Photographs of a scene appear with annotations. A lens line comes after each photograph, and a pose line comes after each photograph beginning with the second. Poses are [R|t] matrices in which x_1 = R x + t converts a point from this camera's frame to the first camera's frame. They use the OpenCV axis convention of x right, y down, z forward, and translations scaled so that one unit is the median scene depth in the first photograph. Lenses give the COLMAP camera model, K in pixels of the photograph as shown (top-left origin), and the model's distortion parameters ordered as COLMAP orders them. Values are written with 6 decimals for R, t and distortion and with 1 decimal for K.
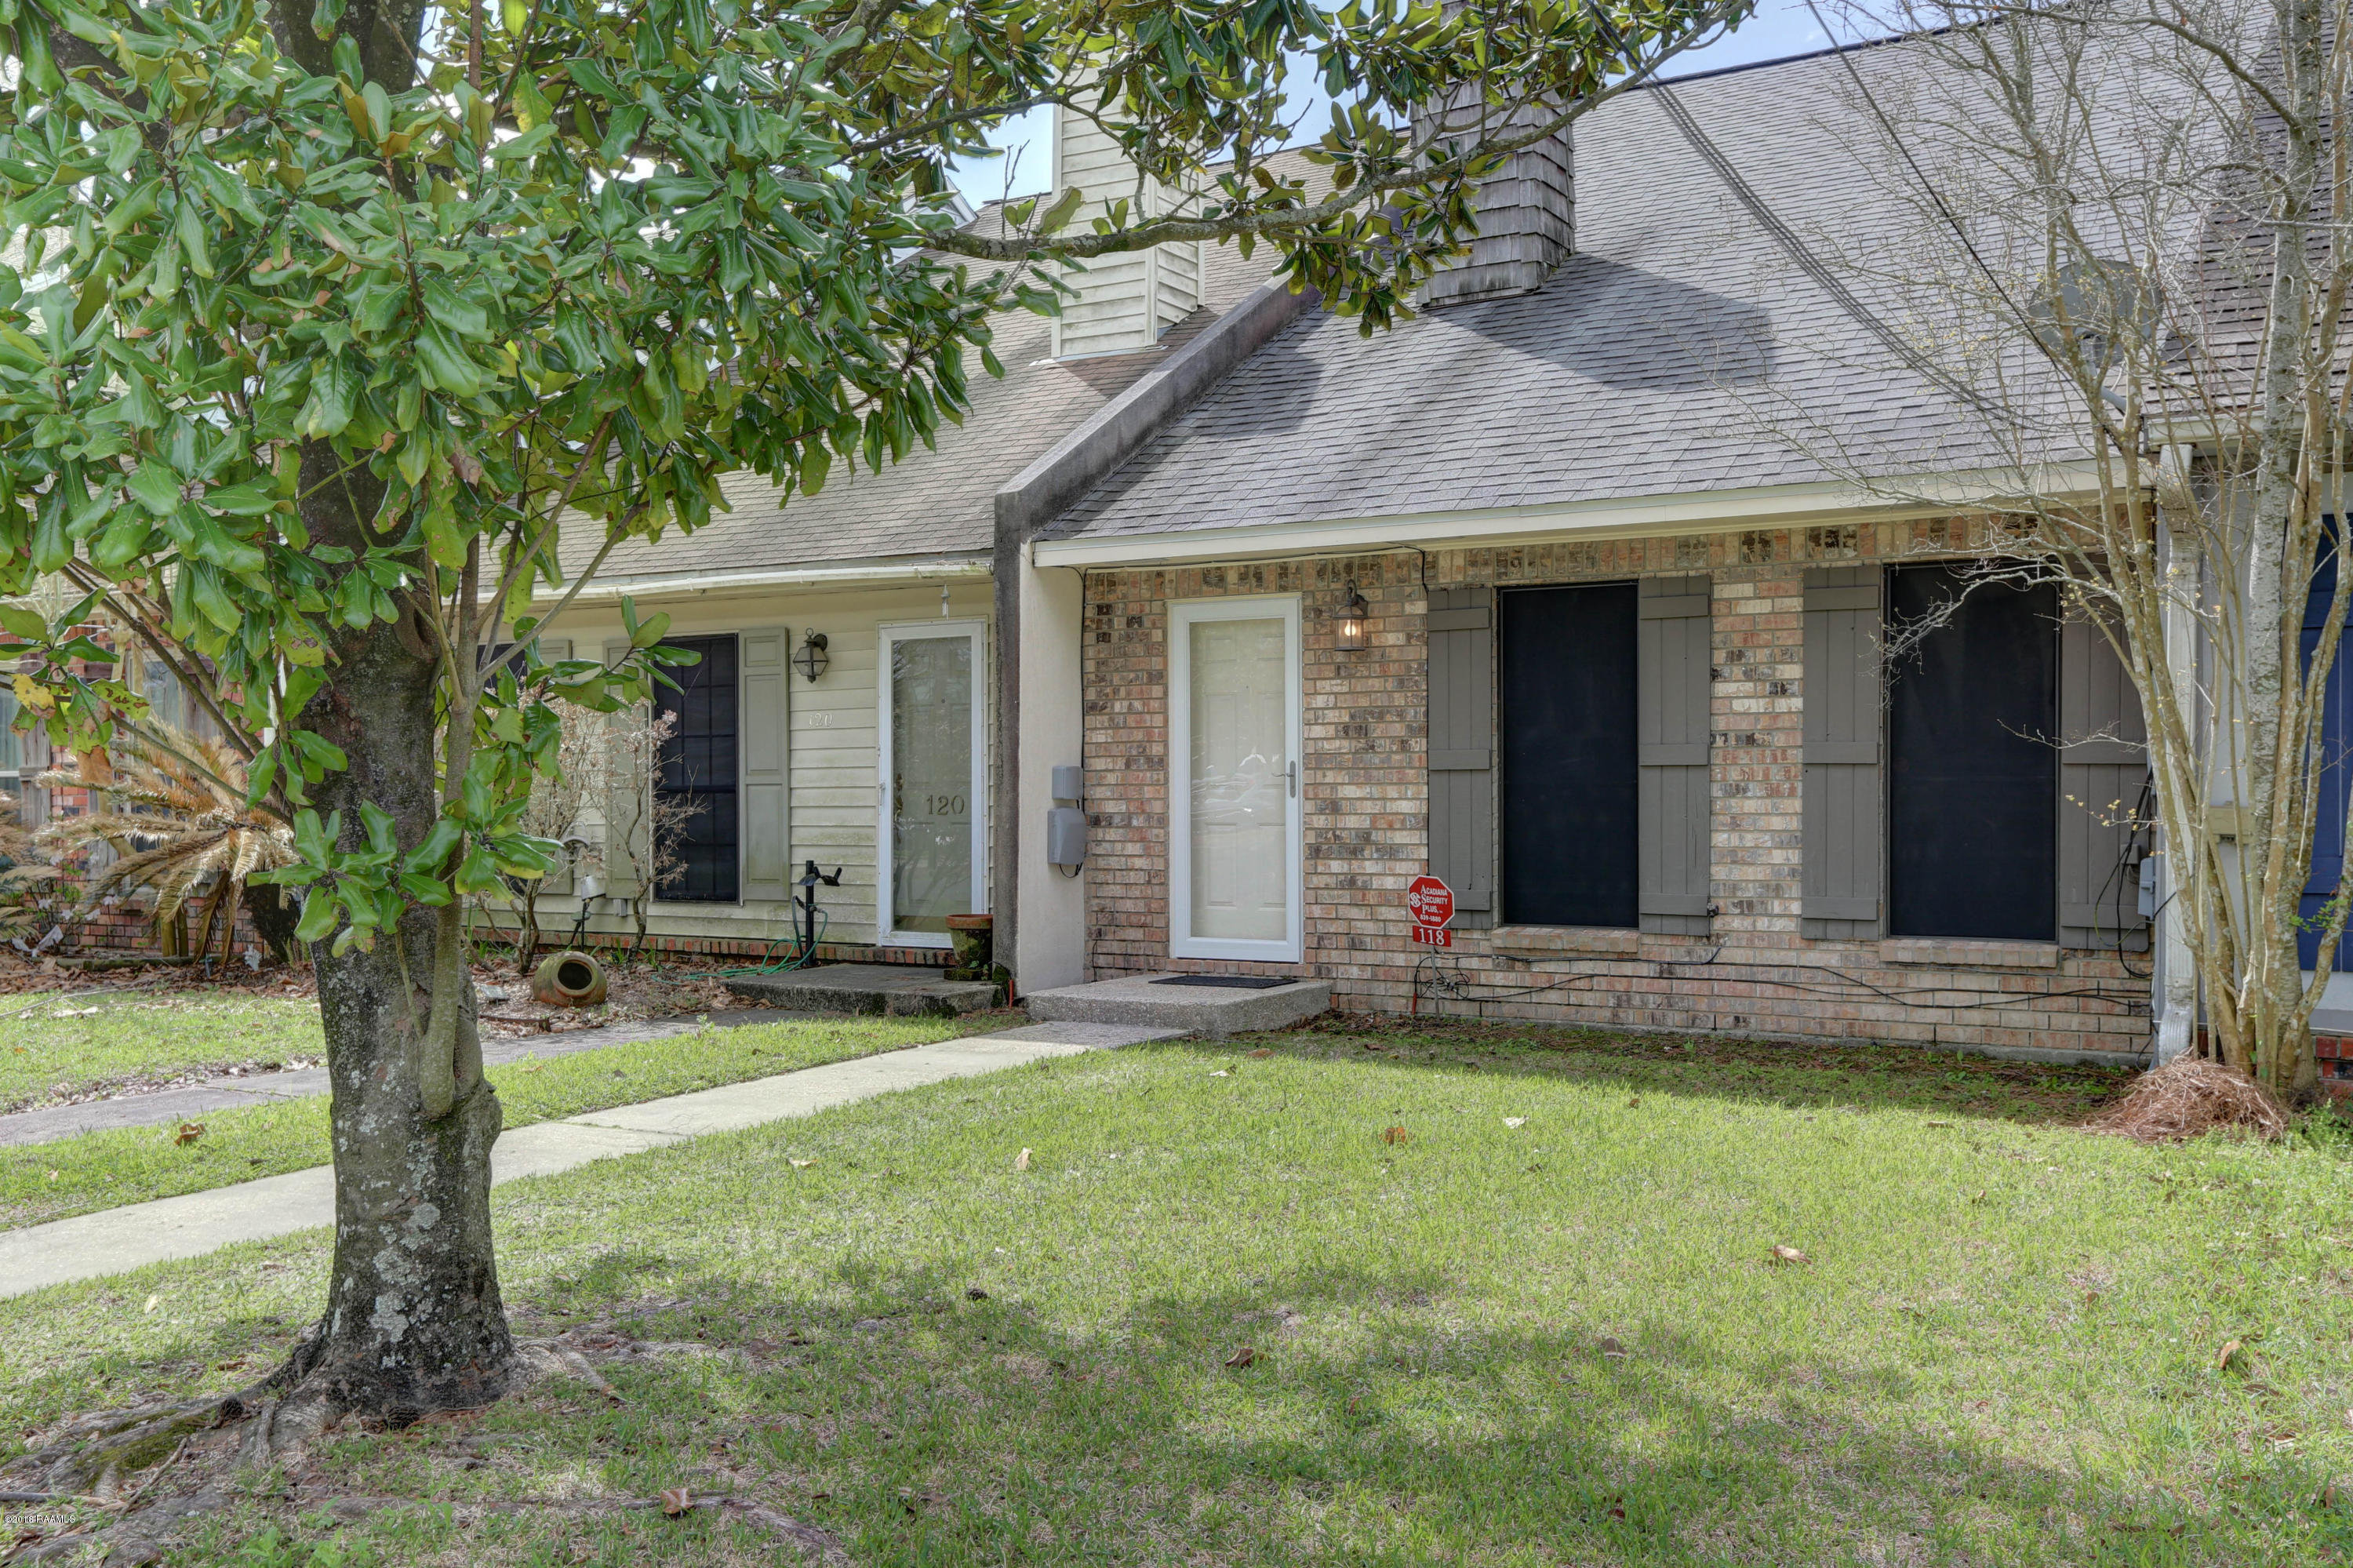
lens RADIAL K [[2164.2, 0, 1176.7], [0, 2164.2, 780.9], [0, 0, 1]] dist [0.018276, 0.000000]
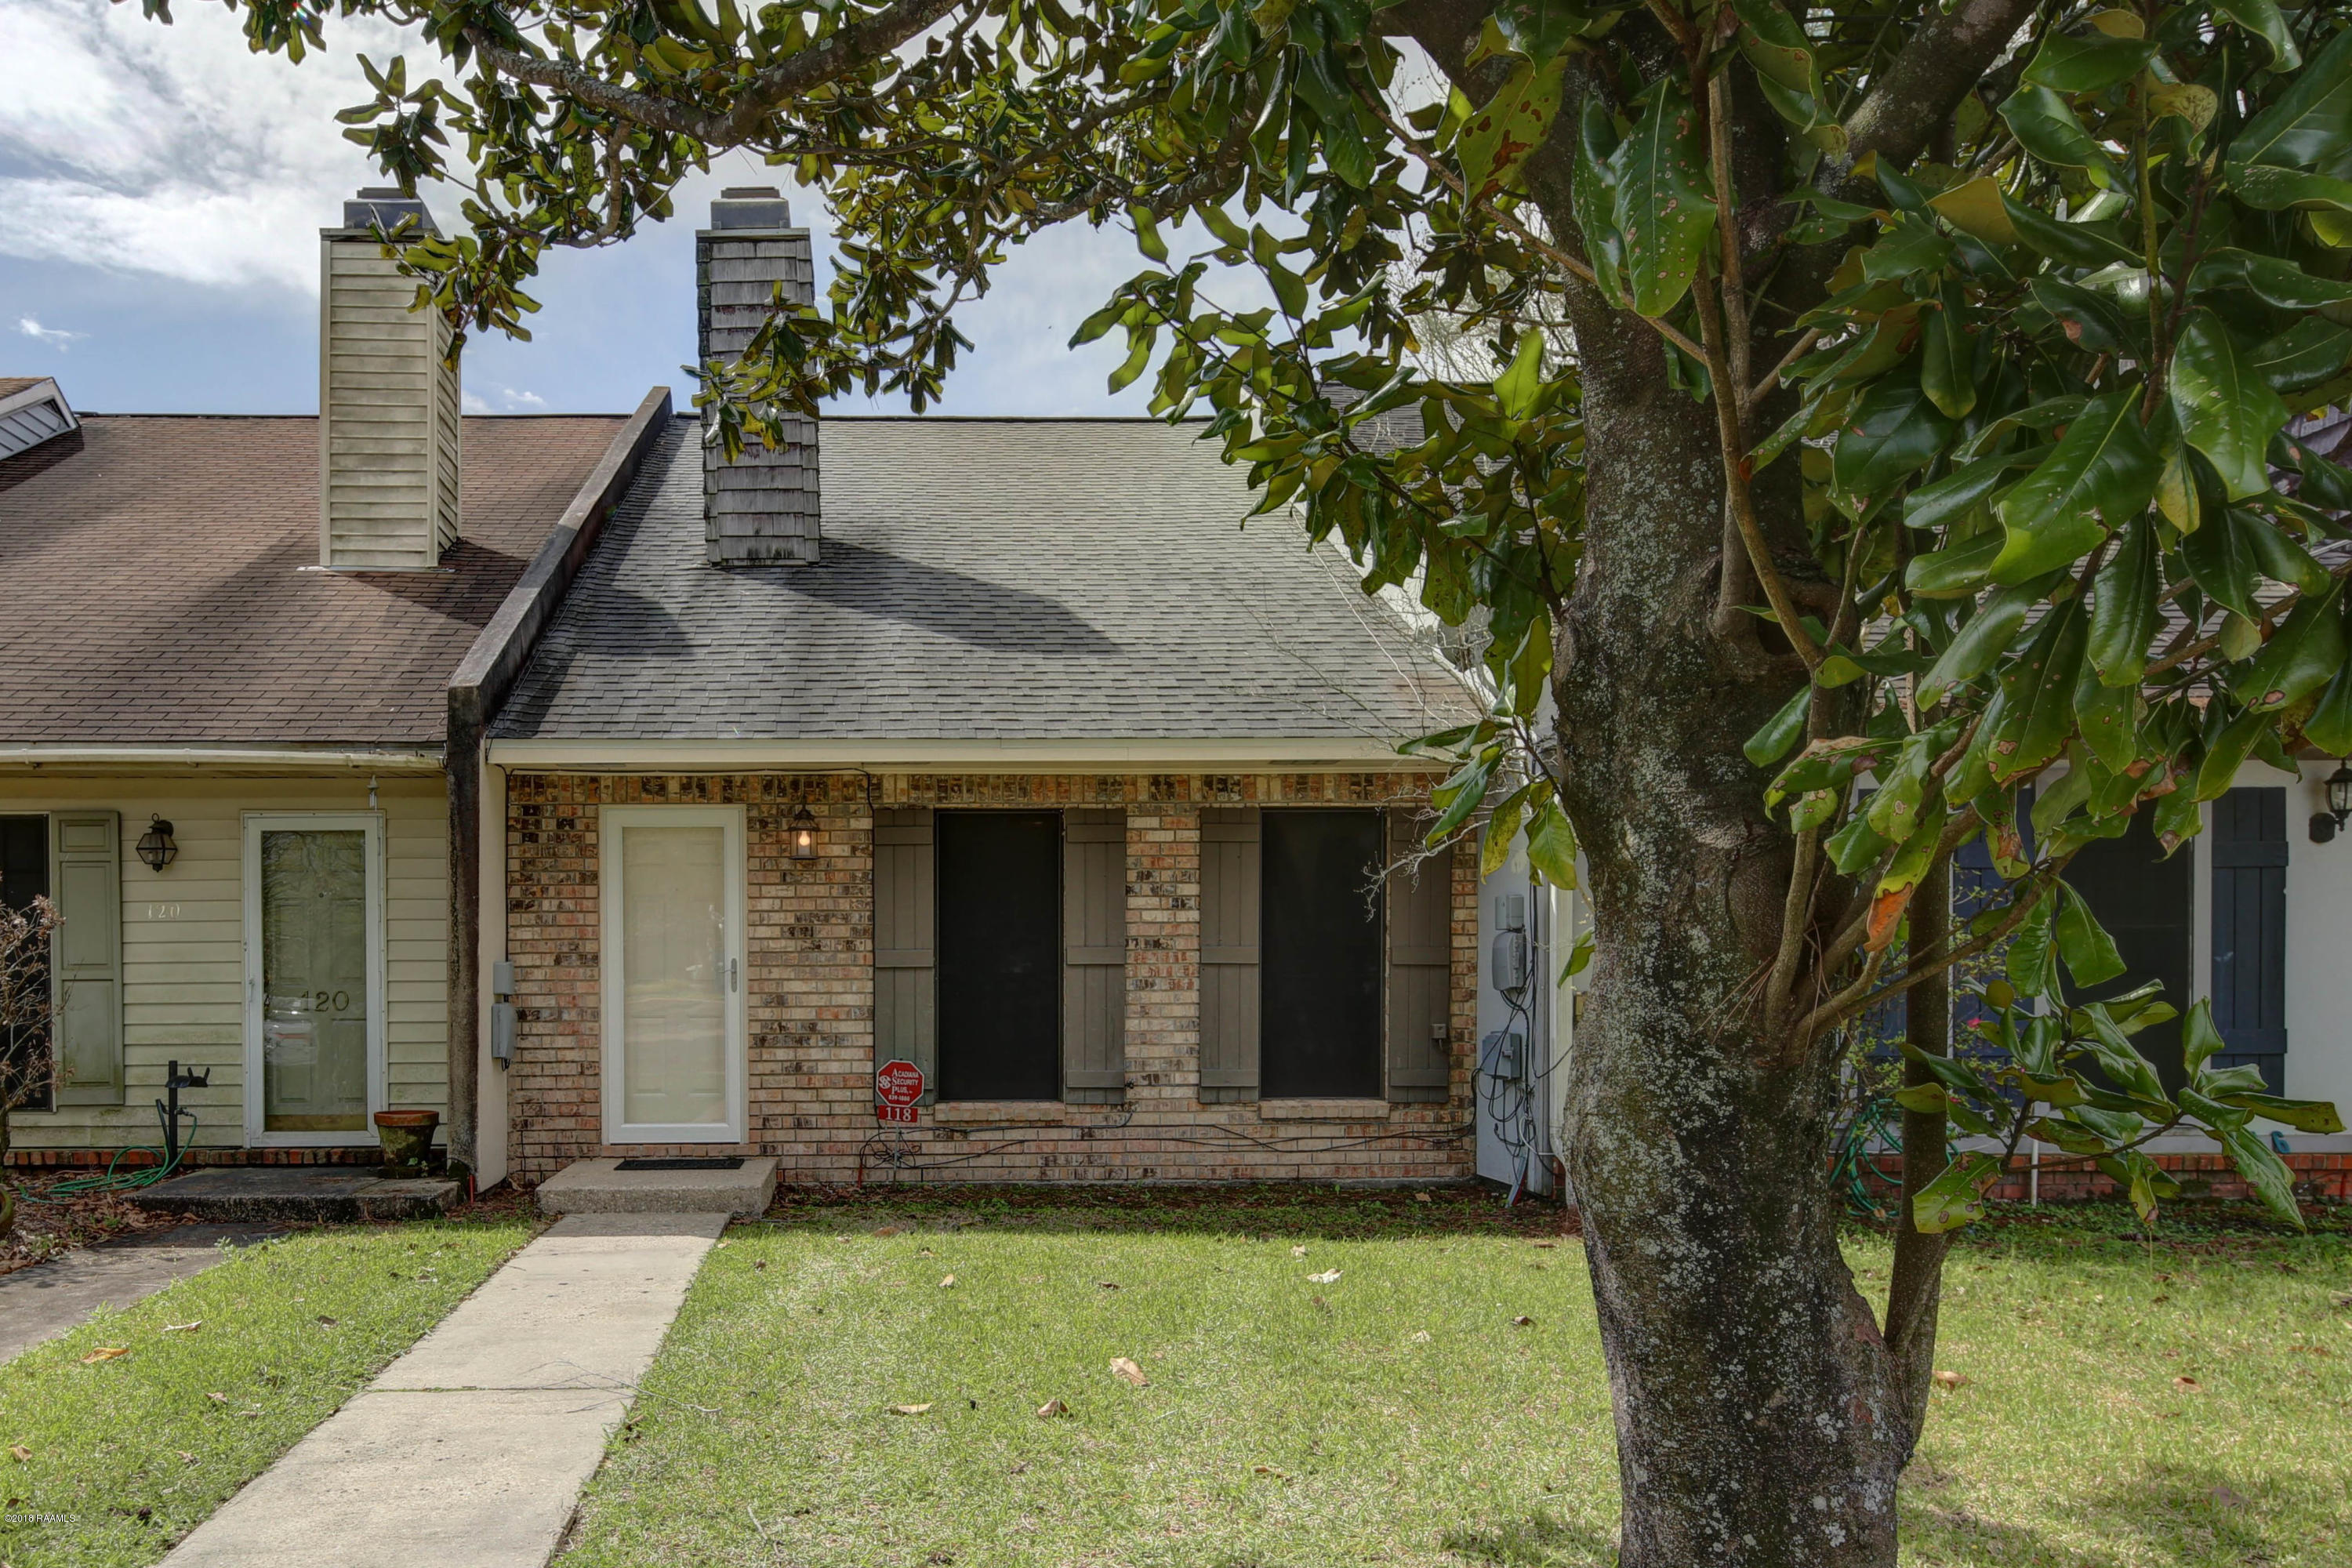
lens RADIAL K [[1644.5, 0, 1176.2], [0, 1644.5, 999.4], [0, 0, 1]] dist [0.004913, 0.003153]
pose [[0.843222, -0.005183, 0.537540, -0.212973], [-0.000859, 0.999939, 0.010989, 0.002189], [-0.537564, -0.009728, 0.843167, 0.187571]]
